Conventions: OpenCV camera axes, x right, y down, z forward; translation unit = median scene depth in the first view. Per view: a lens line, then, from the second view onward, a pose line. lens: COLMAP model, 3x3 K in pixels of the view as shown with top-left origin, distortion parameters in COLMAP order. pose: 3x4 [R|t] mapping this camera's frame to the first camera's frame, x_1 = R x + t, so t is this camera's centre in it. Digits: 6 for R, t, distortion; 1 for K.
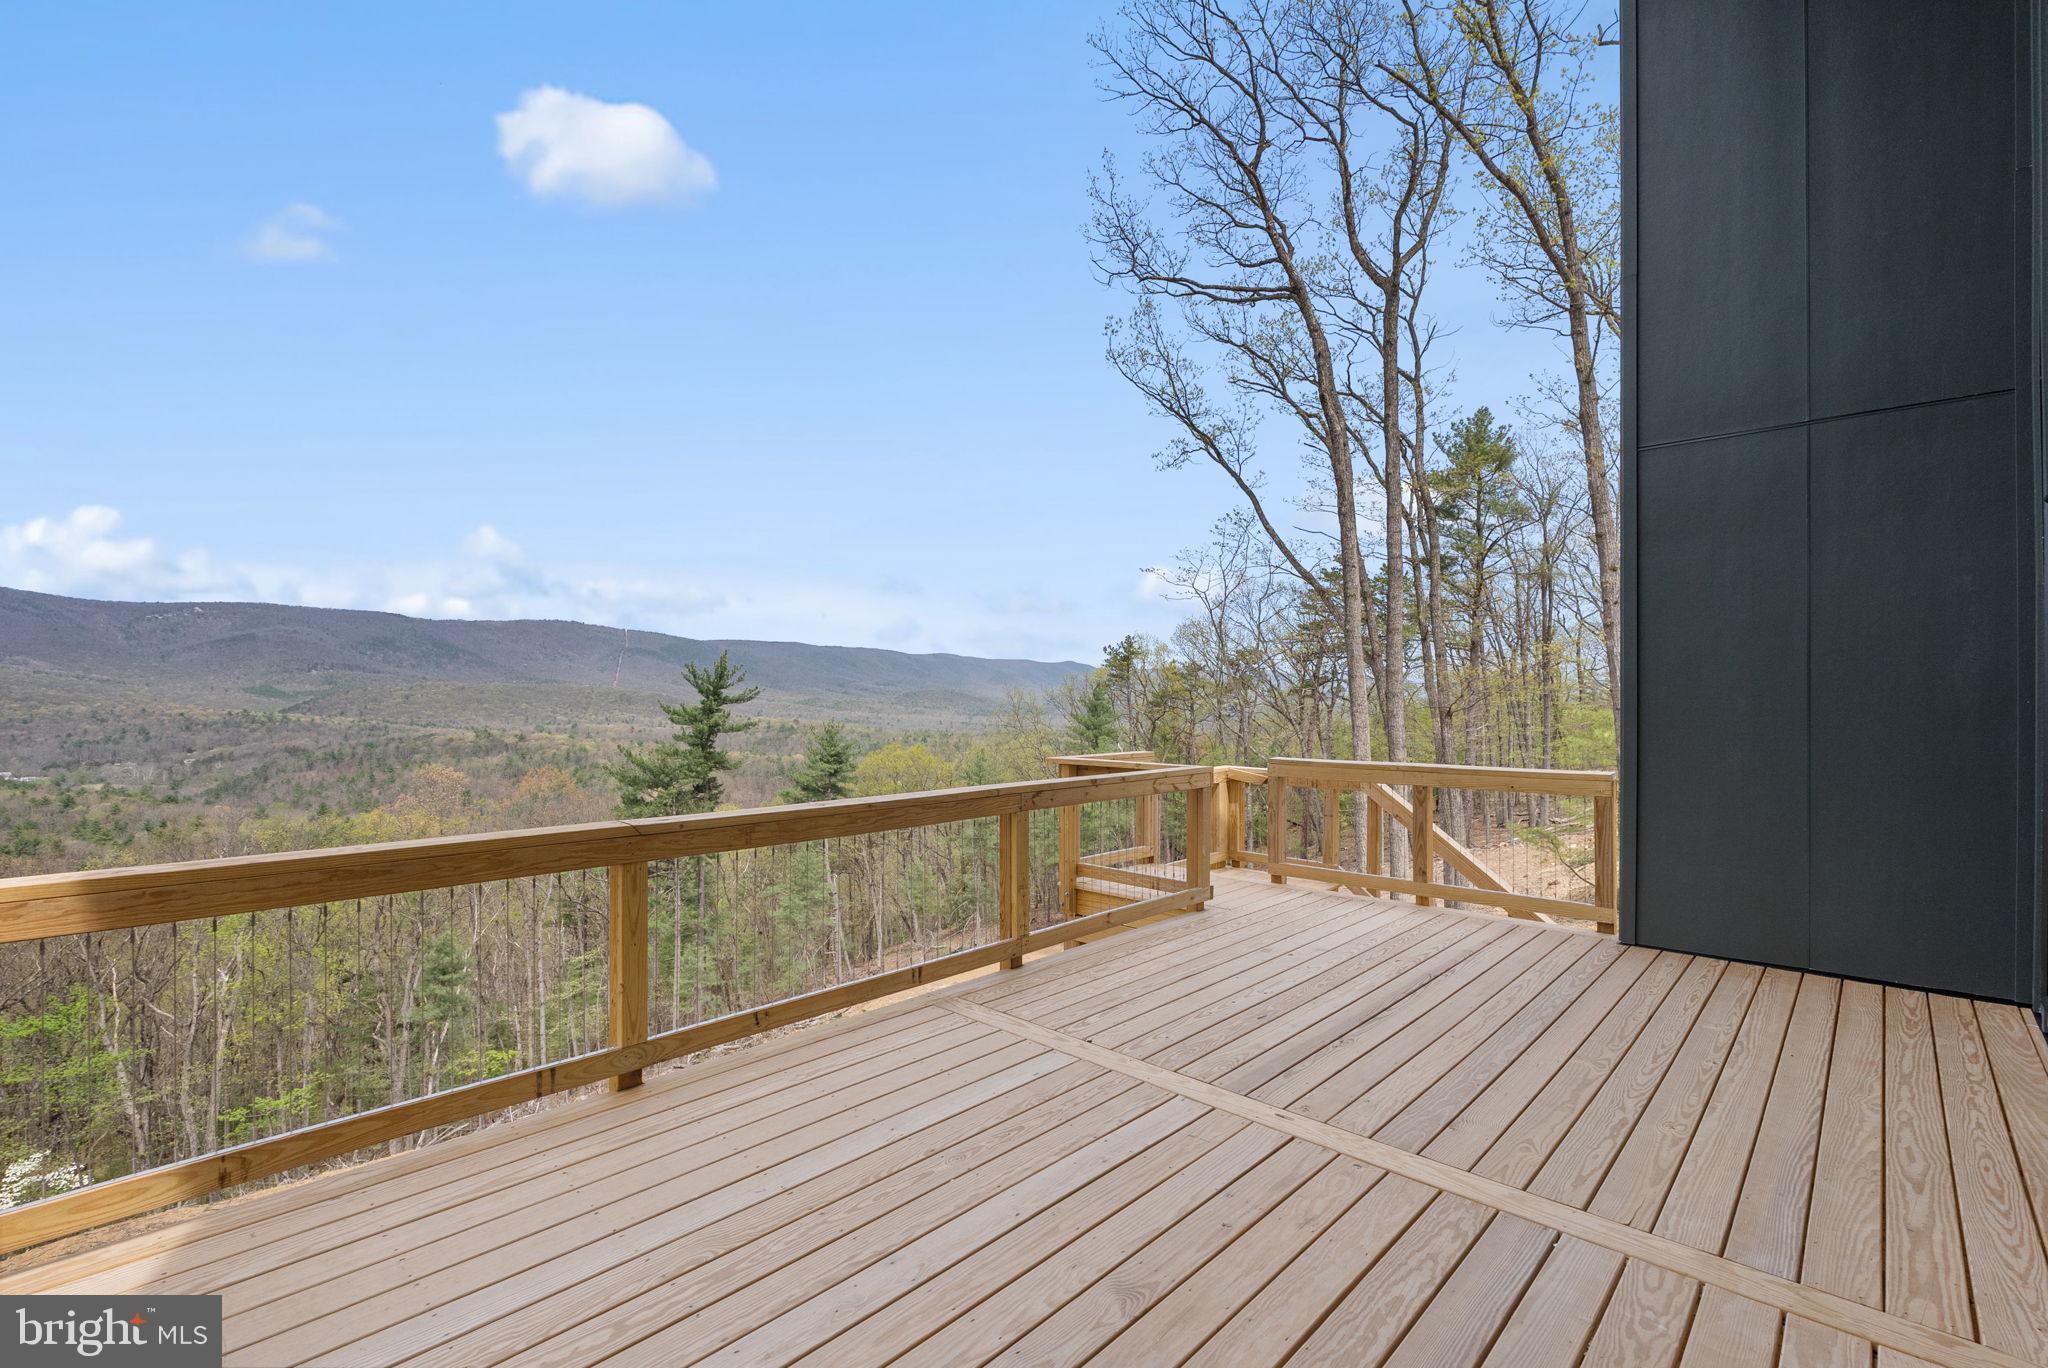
lens RADIAL K [[897.7, 0, 1030.8], [0, 897.7, 688.5], [0, 0, 1]] dist [-0.002307, 0.000479]
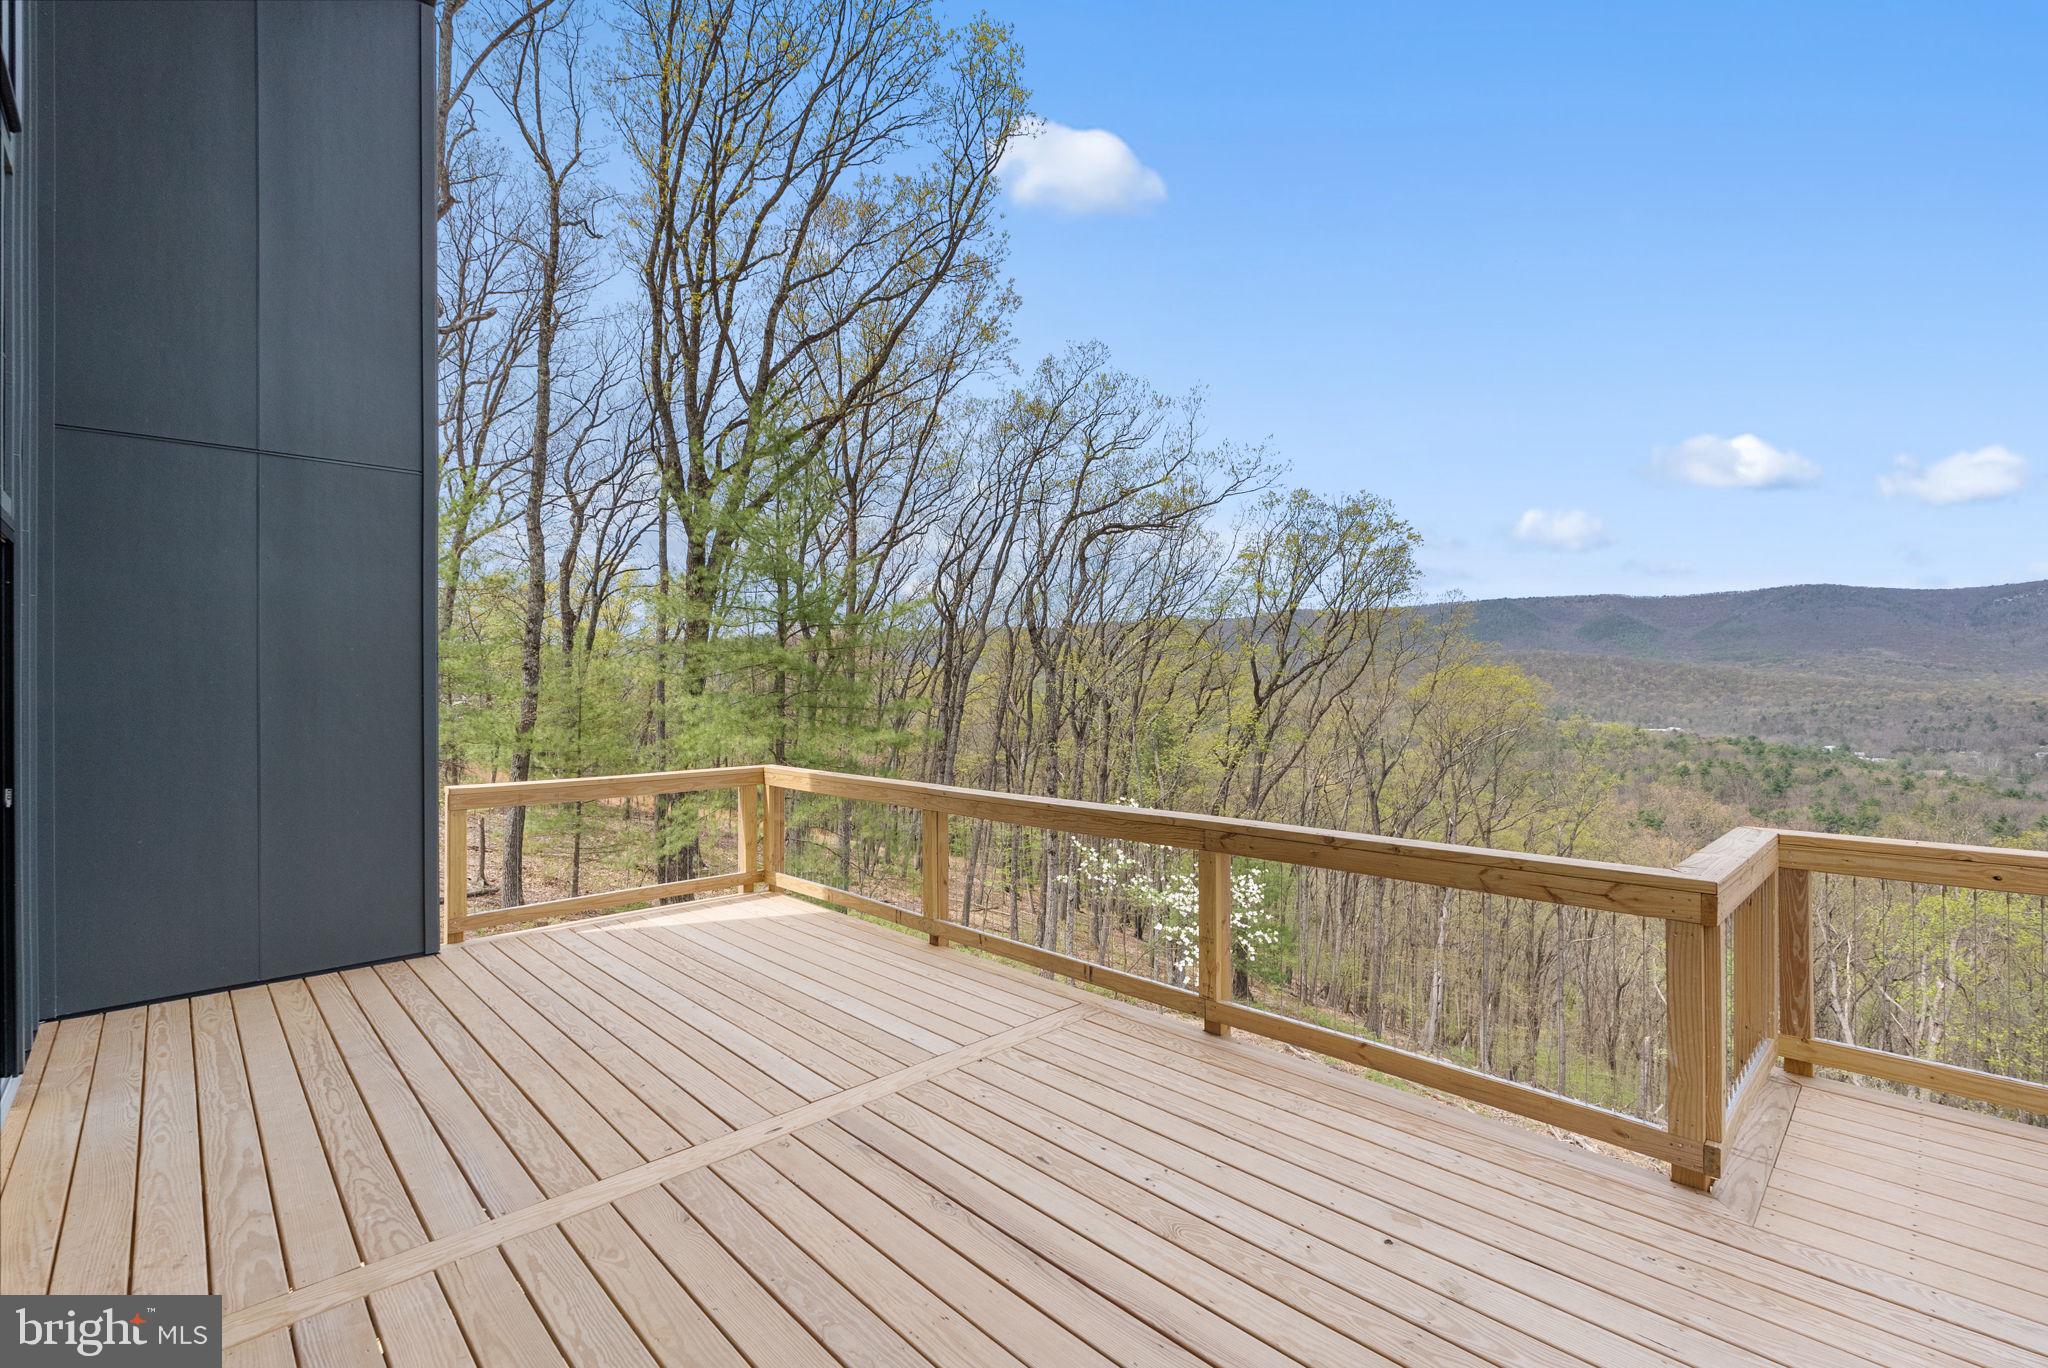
lens RADIAL K [[897.7, 0, 1030.8], [0, 897.7, 688.5], [0, 0, 1]] dist [-0.002307, 0.000479]
pose [[-0.039891, -0.001983, -0.999202, 1.099715], [0.016465, 0.999861, -0.002642, -0.022682], [0.999068, -0.016557, -0.039853, 1.131674]]
